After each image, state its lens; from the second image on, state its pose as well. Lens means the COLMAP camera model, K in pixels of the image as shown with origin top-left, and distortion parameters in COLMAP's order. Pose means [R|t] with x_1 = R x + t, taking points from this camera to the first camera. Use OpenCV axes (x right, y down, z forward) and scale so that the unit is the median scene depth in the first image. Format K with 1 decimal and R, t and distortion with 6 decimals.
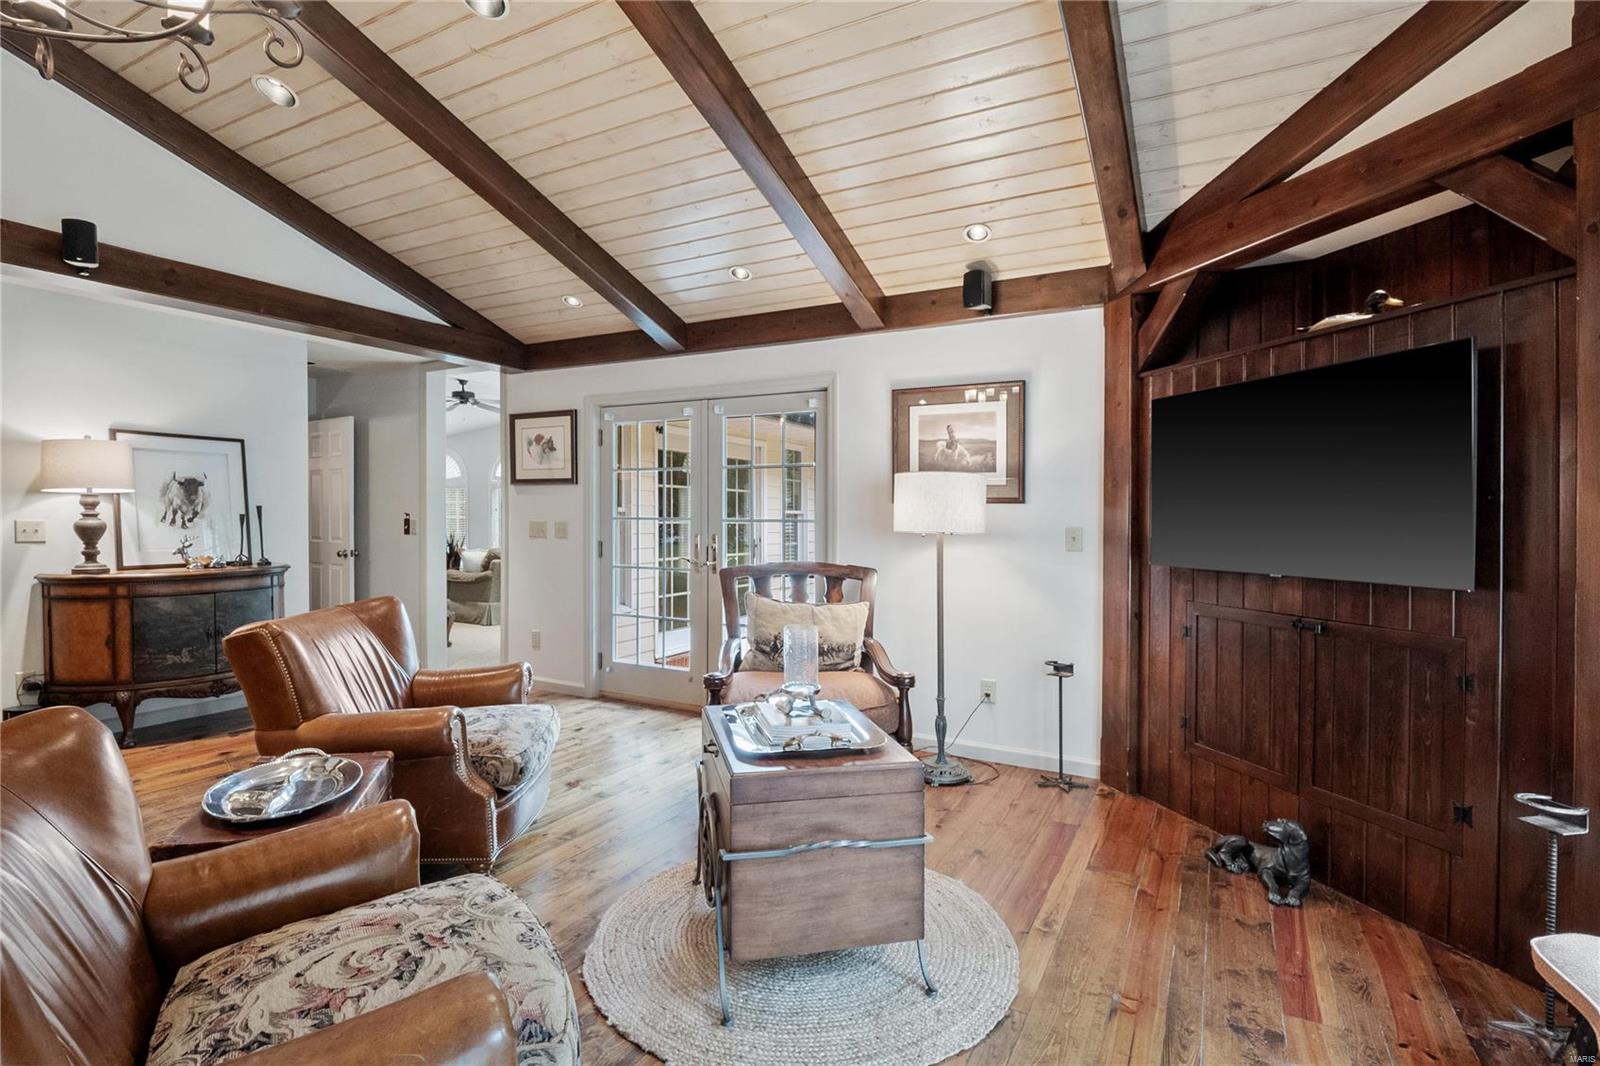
lens RADIAL K [[772.9, 0, 816.3], [0, 772.9, 551.0], [0, 0, 1]] dist [-0.012551, -0.000418]
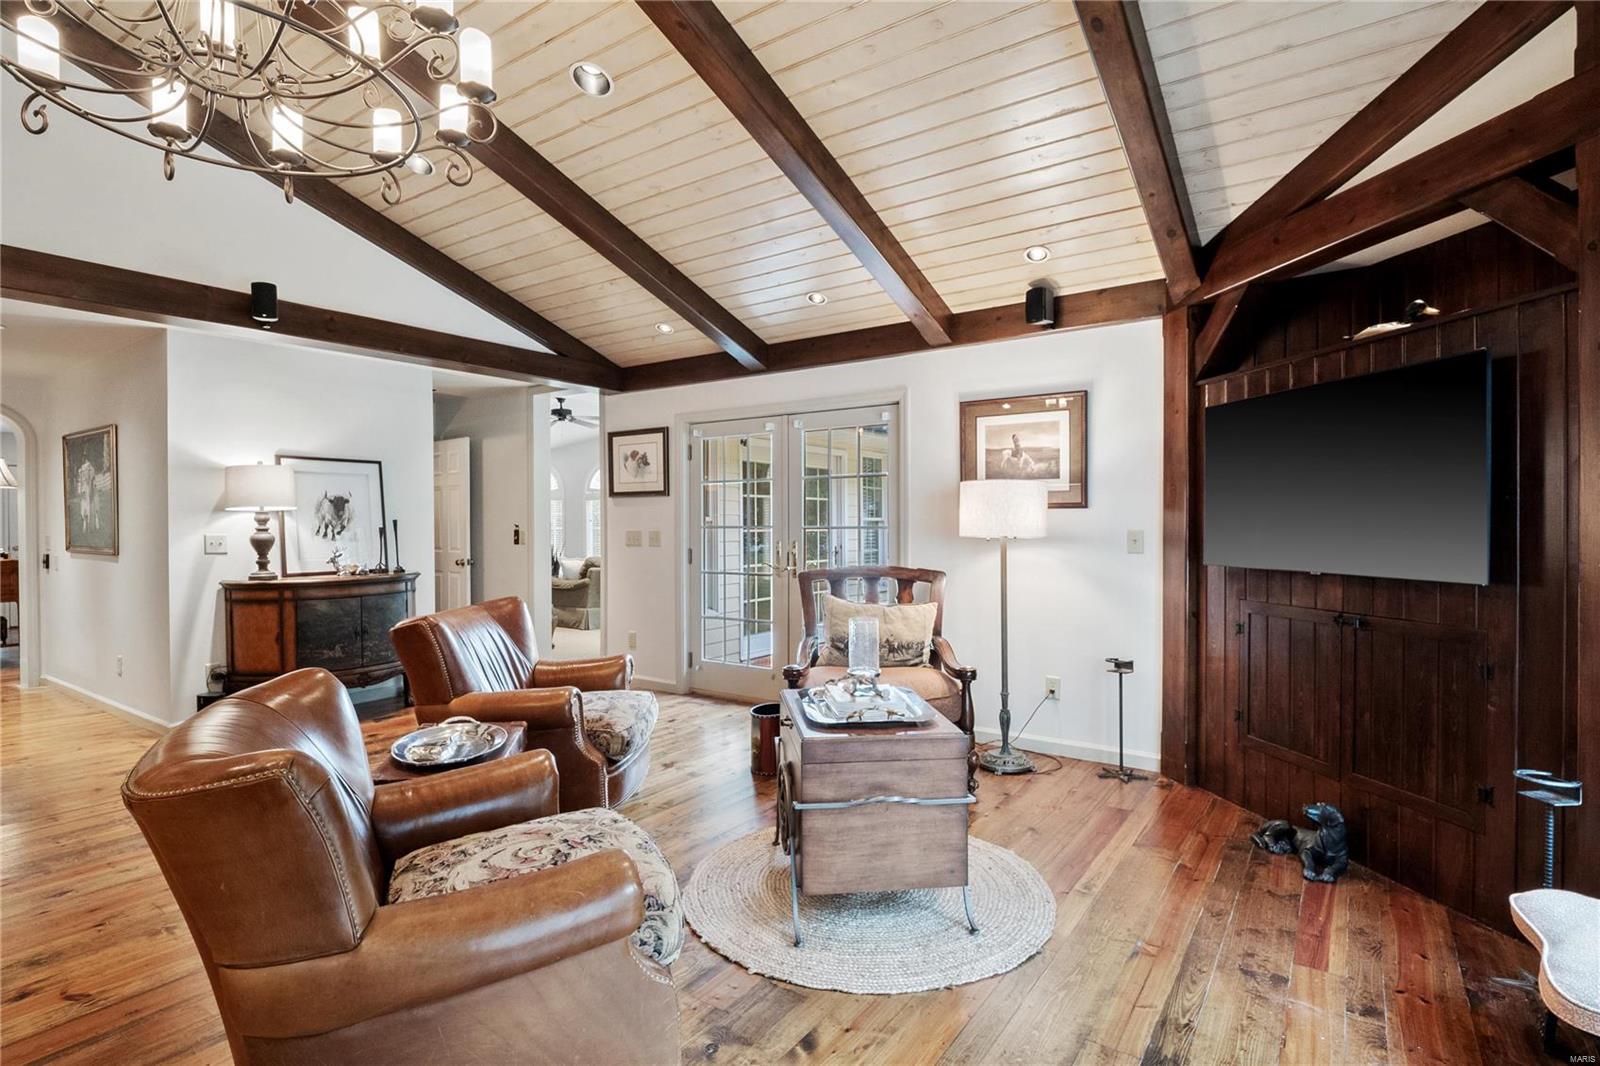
lens RADIAL K [[814.8, 0, 800.0], [0, 814.8, 534.7], [0, 0, 1]] dist [-0.022251, 0.000642]
pose [[0.991045, -0.010633, -0.133104, 0.038079], [0.006399, 0.999461, -0.032201, 0.008623], [0.133374, 0.031061, 0.990579, -0.171037]]
